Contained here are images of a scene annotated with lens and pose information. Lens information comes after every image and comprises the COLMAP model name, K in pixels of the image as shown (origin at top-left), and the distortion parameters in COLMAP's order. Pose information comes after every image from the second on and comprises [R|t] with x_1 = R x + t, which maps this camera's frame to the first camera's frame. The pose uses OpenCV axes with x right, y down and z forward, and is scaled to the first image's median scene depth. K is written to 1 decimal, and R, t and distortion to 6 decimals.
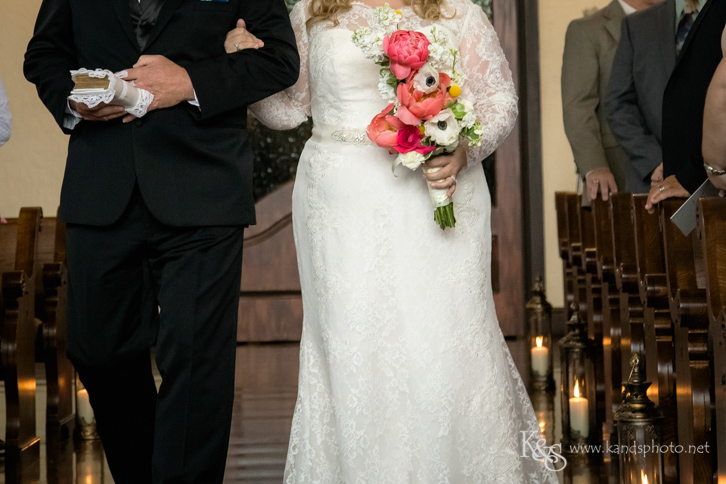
lens RADIAL K [[1569.6, 0, 363.0], [0, 1569.6, 242.0], [0, 0, 1]] dist [0.961762, 0.039756]
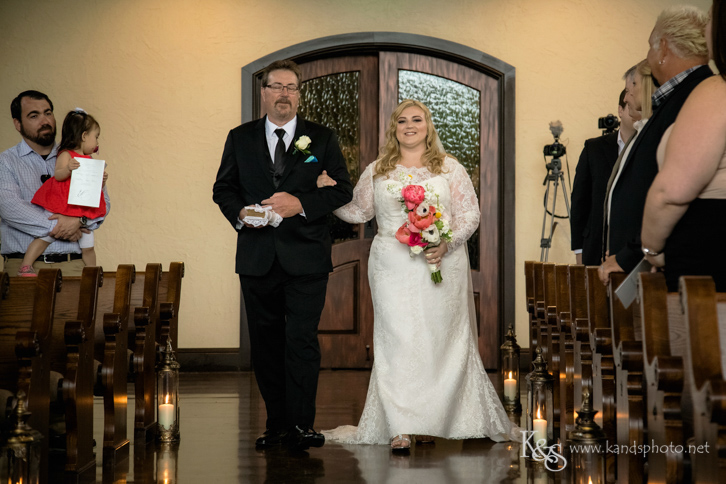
lens RADIAL K [[1836.5, 0, 363.0], [0, 1836.5, 242.0], [0, 0, 1]] dist [0.056981, 0.226820]
pose [[0.999686, 0.025015, -0.001766, -0.012078], [-0.025061, 0.999095, -0.034372, 0.007361], [0.000905, 0.034405, 0.999408, -0.516220]]
